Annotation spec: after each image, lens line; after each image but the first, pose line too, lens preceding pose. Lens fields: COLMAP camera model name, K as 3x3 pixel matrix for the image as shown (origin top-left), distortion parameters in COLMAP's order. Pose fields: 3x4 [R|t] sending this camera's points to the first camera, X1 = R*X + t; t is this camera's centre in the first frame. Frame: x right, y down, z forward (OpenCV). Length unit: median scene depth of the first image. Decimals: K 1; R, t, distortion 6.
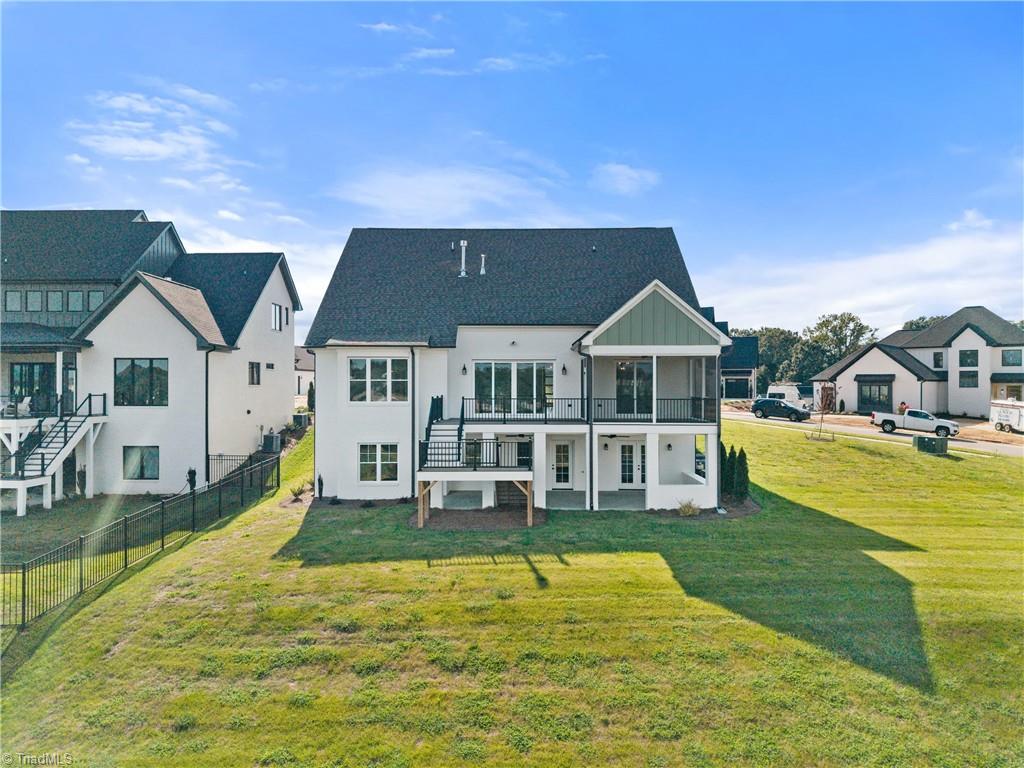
lens RADIAL K [[706.4, 0, 527.2], [0, 706.4, 385.6], [0, 0, 1]] dist [0.121720, -0.000195]
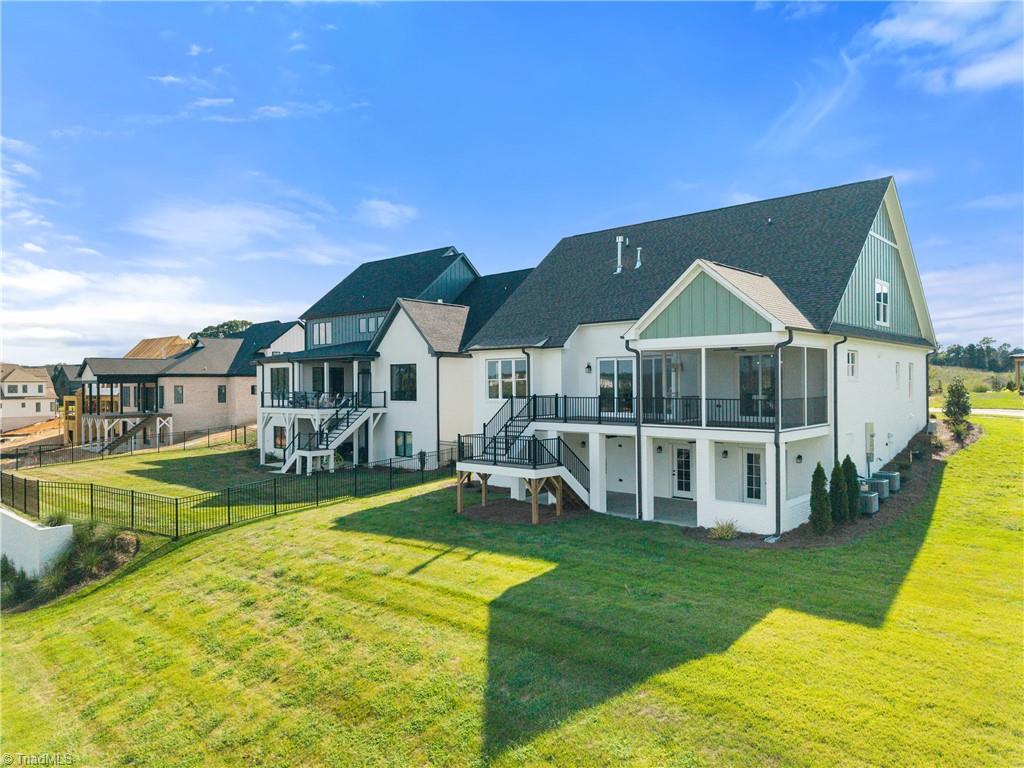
lens RADIAL K [[706.4, 0, 527.2], [0, 706.4, 385.6], [0, 0, 1]] dist [0.121720, -0.000195]
pose [[0.769166, -0.005530, -0.639026, 0.514572], [0.010213, 0.999941, 0.003640, -0.002083], [0.638968, -0.009326, 0.769177, 0.182302]]
